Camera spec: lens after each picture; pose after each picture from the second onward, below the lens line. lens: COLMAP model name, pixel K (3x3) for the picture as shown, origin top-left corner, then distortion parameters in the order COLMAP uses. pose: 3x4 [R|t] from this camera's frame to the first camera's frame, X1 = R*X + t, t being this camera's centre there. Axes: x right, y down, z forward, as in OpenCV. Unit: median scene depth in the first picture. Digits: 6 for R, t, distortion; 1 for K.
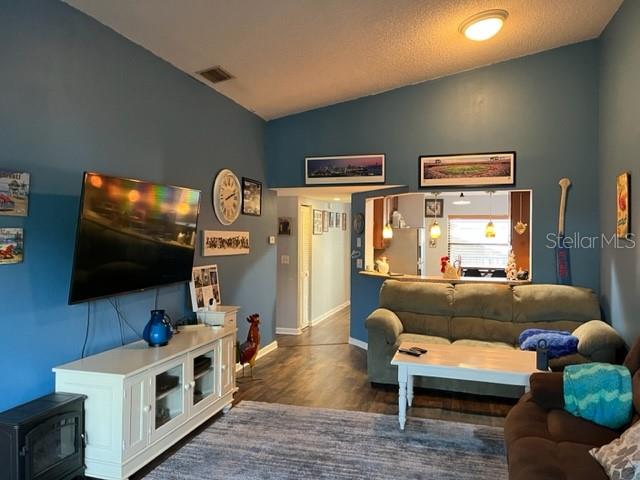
lens RADIAL K [[483.4, 0, 315.9], [0, 483.4, 237.4], [0, 0, 1]] dist [0.072259, -0.087939]
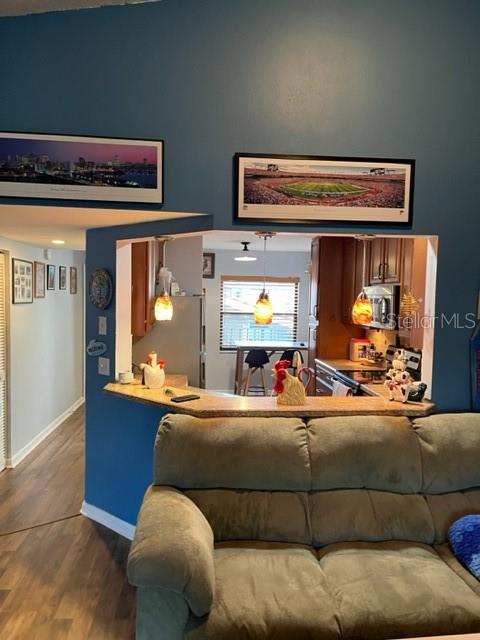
lens RADIAL K [[483.4, 0, 246.6], [0, 483.4, 321.7], [0, 0, 1]] dist [0.072259, -0.087939]
pose [[0.922755, -0.010486, 0.385246, 0.039132], [-0.011306, 0.998463, 0.054258, -0.030045], [-0.385222, -0.054423, 0.921218, 0.585236]]
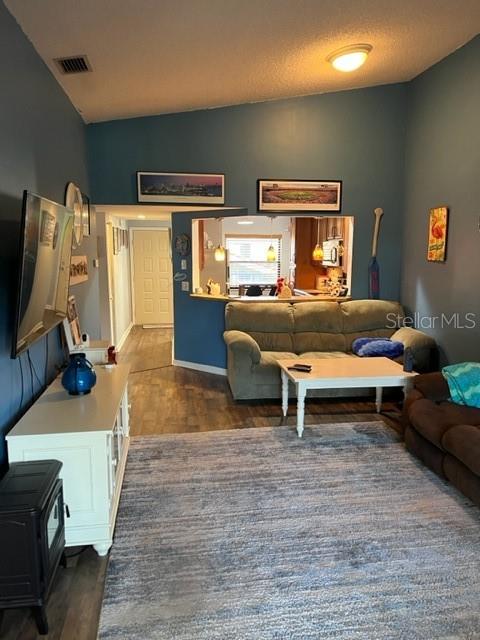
lens RADIAL K [[483.4, 0, 245.9], [0, 483.4, 324.2], [0, 0, 1]] dist [0.072259, -0.087939]
pose [[0.902117, -0.067781, 0.426134, -0.282432], [0.003317, 0.988645, 0.150231, -0.021814], [-0.431478, -0.134113, 0.892099, 0.069098]]
